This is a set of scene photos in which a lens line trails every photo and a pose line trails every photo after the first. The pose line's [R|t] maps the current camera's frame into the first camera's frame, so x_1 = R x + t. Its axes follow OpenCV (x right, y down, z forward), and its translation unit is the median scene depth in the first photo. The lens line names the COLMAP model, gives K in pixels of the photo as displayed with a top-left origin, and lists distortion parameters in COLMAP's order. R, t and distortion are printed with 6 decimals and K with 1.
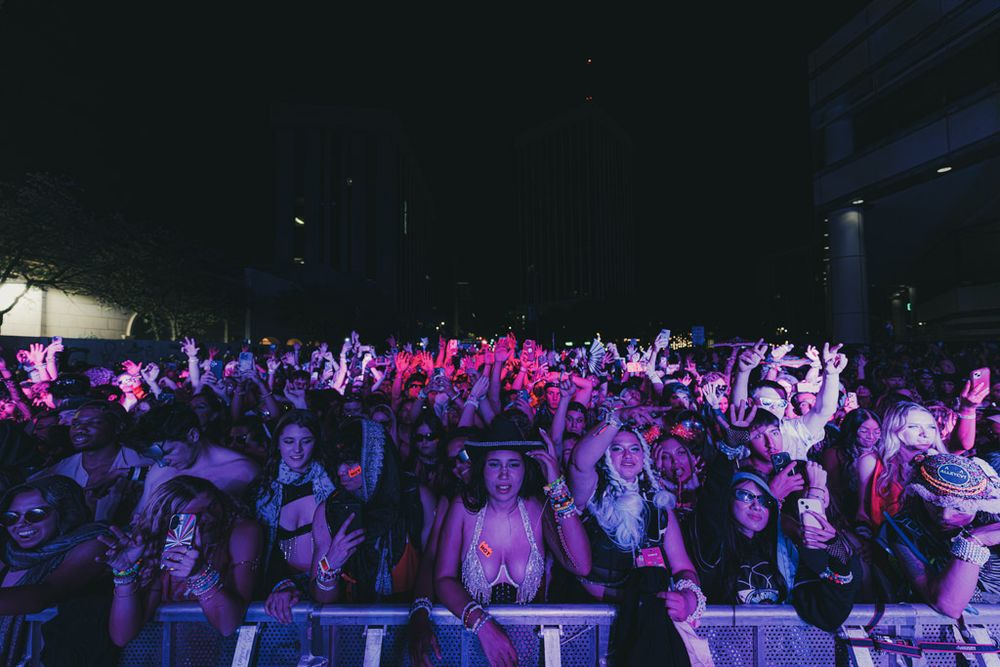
lens RADIAL K [[398.9, 0, 494.1], [0, 398.9, 332.2], [0, 0, 1]] dist [-0.002629, -0.000214]
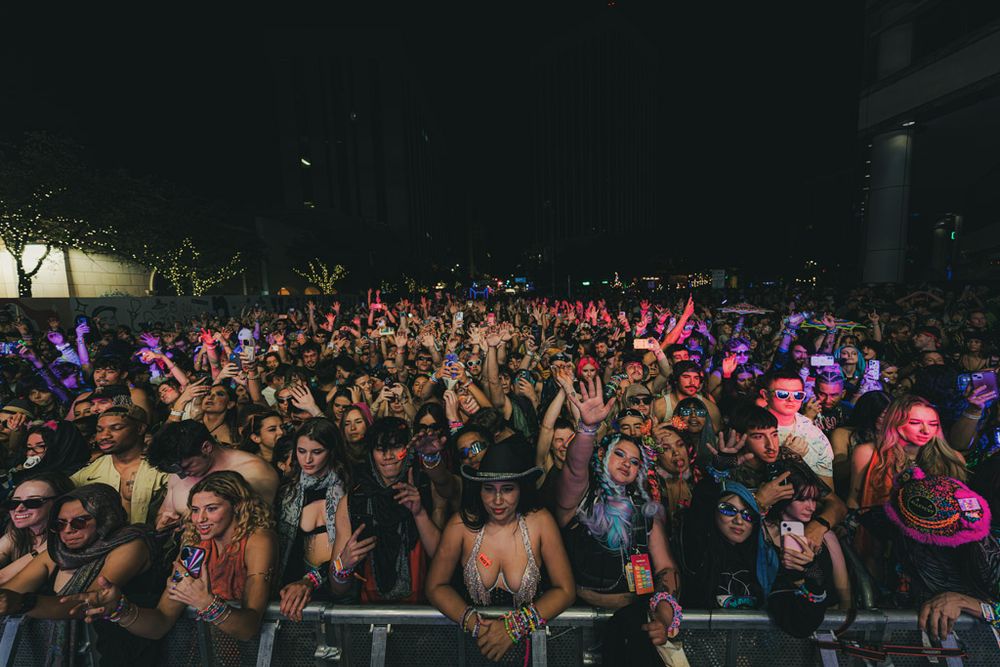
lens RADIAL K [[398.9, 0, 495.0], [0, 398.9, 333.3], [0, 0, 1]] dist [-0.002629, -0.000214]
pose [[0.998933, -0.019487, -0.041873, 0.060963], [0.025719, 0.987756, 0.153873, -0.177630], [0.038362, -0.154786, 0.987203, 0.026459]]
